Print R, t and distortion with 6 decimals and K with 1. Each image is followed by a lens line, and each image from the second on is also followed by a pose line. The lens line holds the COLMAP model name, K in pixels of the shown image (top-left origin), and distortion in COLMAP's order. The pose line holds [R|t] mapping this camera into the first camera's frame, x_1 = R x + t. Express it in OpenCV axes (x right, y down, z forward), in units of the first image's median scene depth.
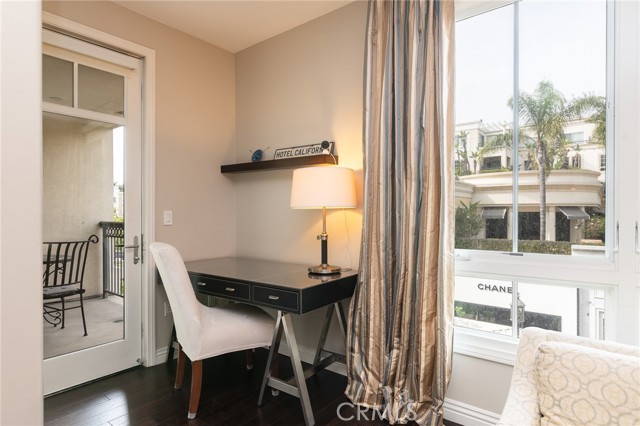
lens RADIAL K [[361.1, 0, 320.6], [0, 361.1, 213.0], [0, 0, 1]] dist [-0.000120, 0.000043]
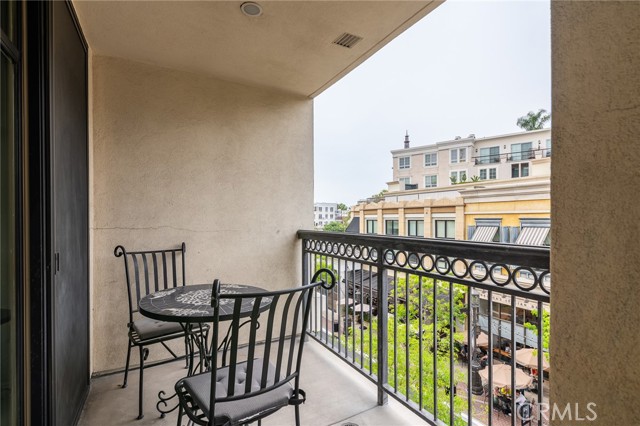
lens RADIAL K [[309.4, 0, 319.4], [0, 309.4, 215.4], [0, 0, 1]] dist [0.004728, 0.000817]
pose [[0.924390, -0.004374, -0.381425, -0.388850], [0.002183, 0.999979, -0.006177, -0.001455], [0.381444, 0.004877, 0.924379, 0.520949]]
